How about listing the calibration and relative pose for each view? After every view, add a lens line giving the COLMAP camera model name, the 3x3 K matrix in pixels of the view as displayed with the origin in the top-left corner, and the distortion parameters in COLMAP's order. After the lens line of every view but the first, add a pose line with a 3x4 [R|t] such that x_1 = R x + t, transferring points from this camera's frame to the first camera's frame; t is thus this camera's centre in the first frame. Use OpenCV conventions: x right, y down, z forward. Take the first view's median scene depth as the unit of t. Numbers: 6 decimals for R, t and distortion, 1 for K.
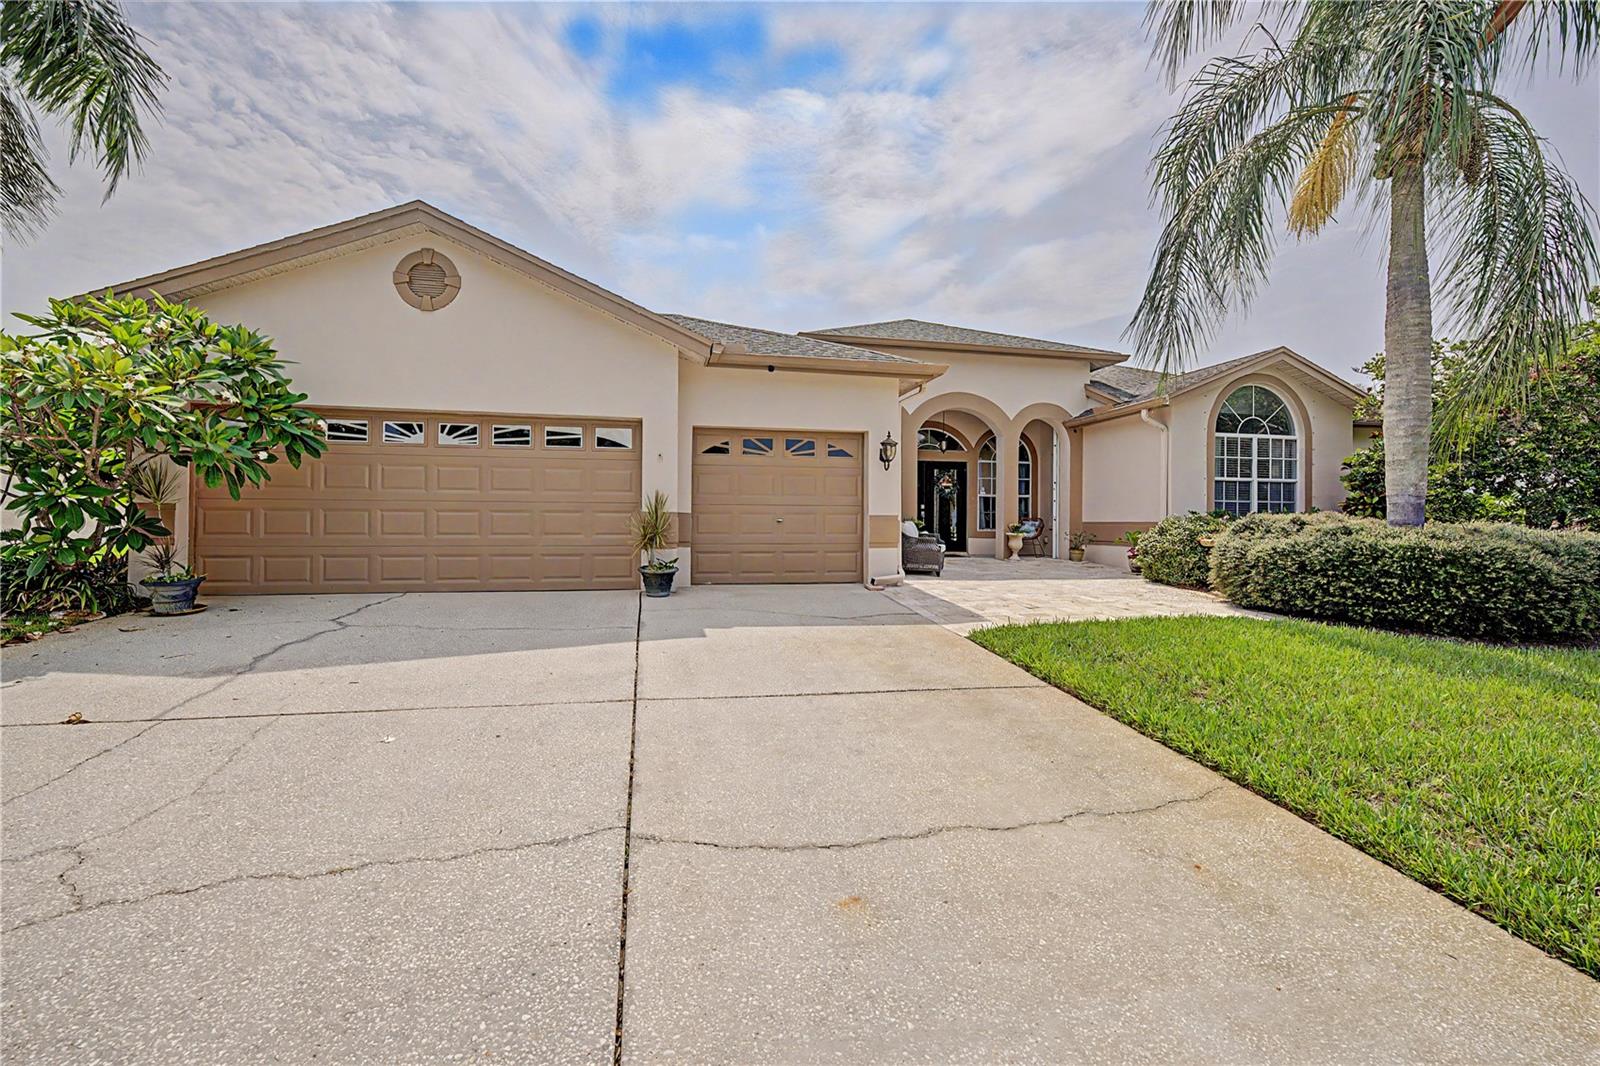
lens RADIAL K [[744.3, 0, 800.9], [0, 744.3, 513.7], [0, 0, 1]] dist [-0.000840, -0.000203]
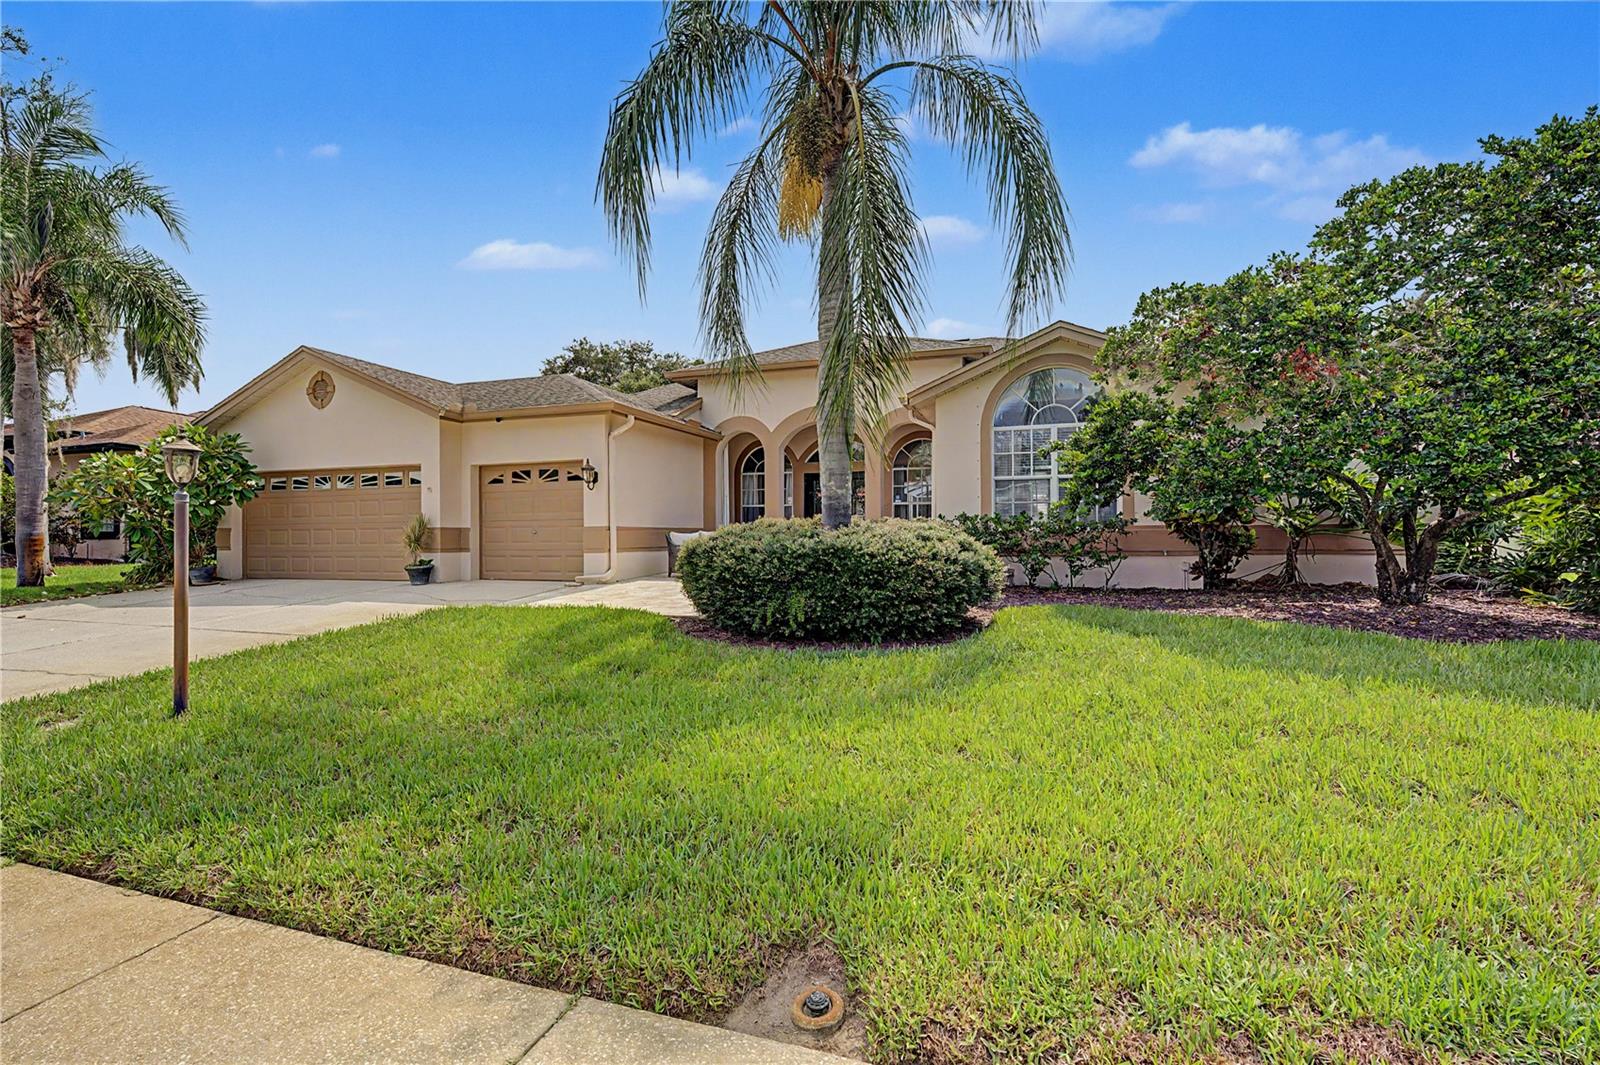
lens RADIAL K [[754.5, 0, 800.0], [0, 754.5, 532.5], [0, 0, 1]] dist [0.002821, 0.000198]
pose [[0.843136, -0.015598, -0.537474, 1.199328], [0.017805, 0.999841, -0.001086, 0.022317], [0.537405, -0.008654, 0.843280, 0.138929]]
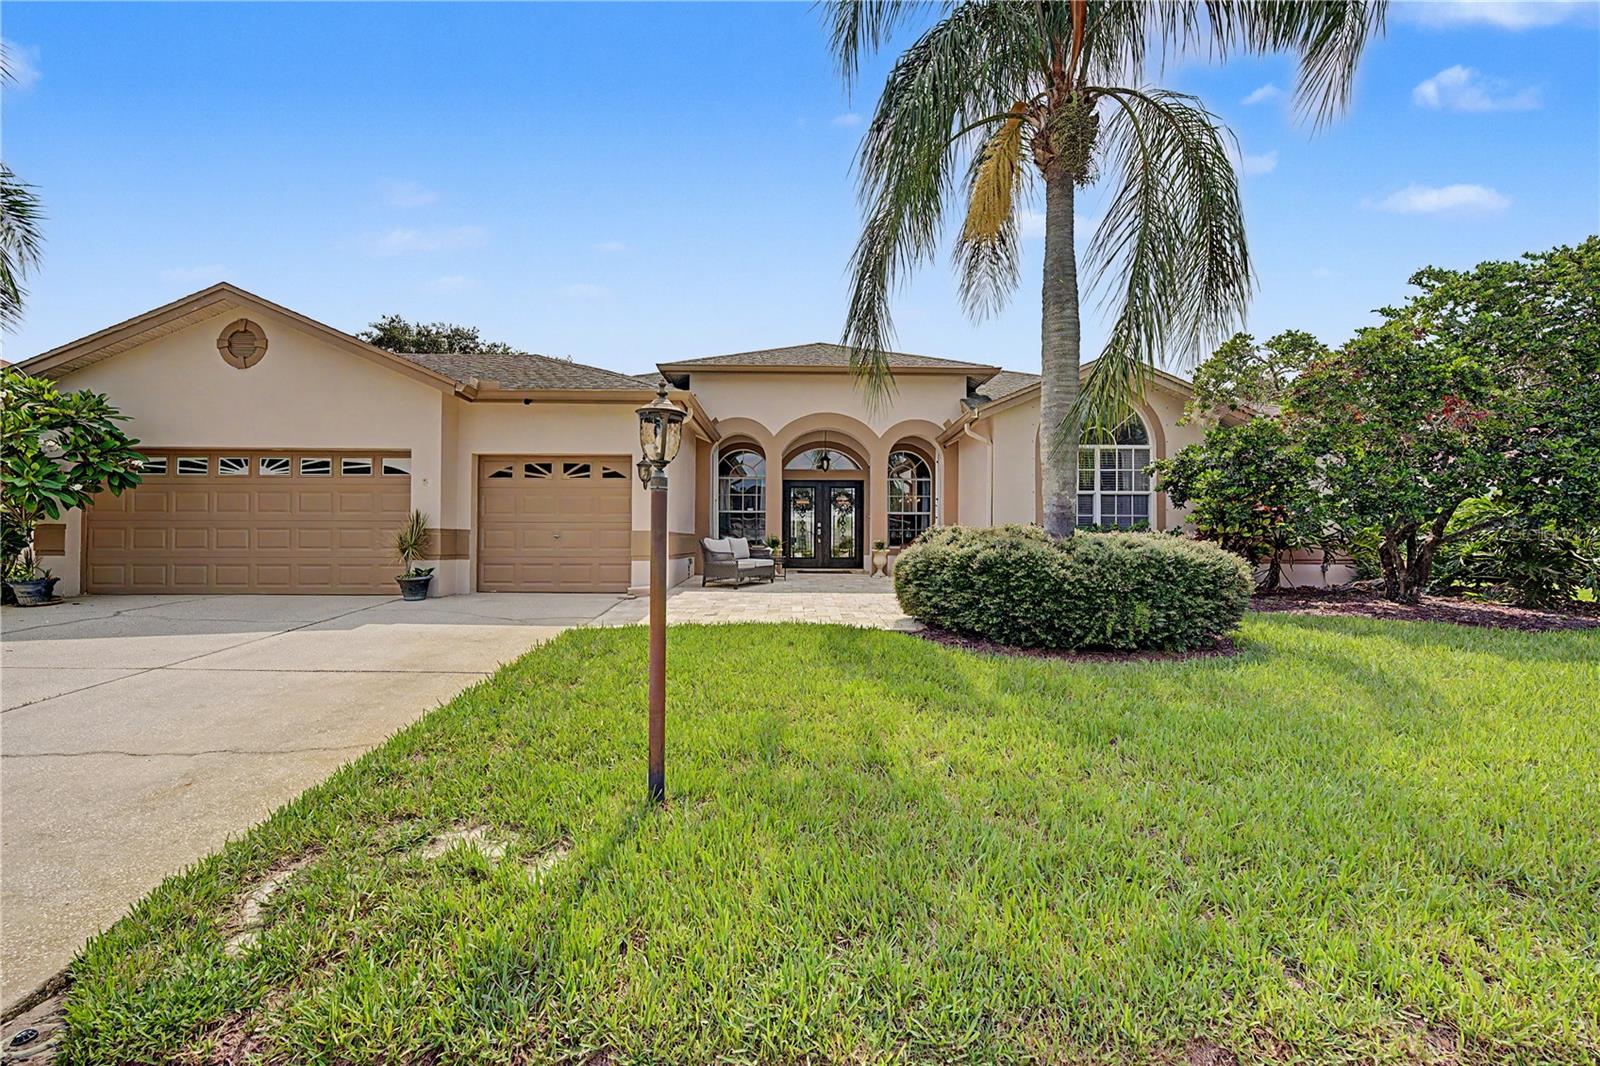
lens RADIAL K [[723.1, 0, 800.0], [0, 723.1, 533.0], [0, 0, 1]] dist [-0.002027, -0.000080]
pose [[0.976640, -0.006274, -0.214791, 0.624725], [0.004857, 0.999963, -0.007124, 0.016137], [0.214828, 0.005915, 0.976634, 0.012277]]
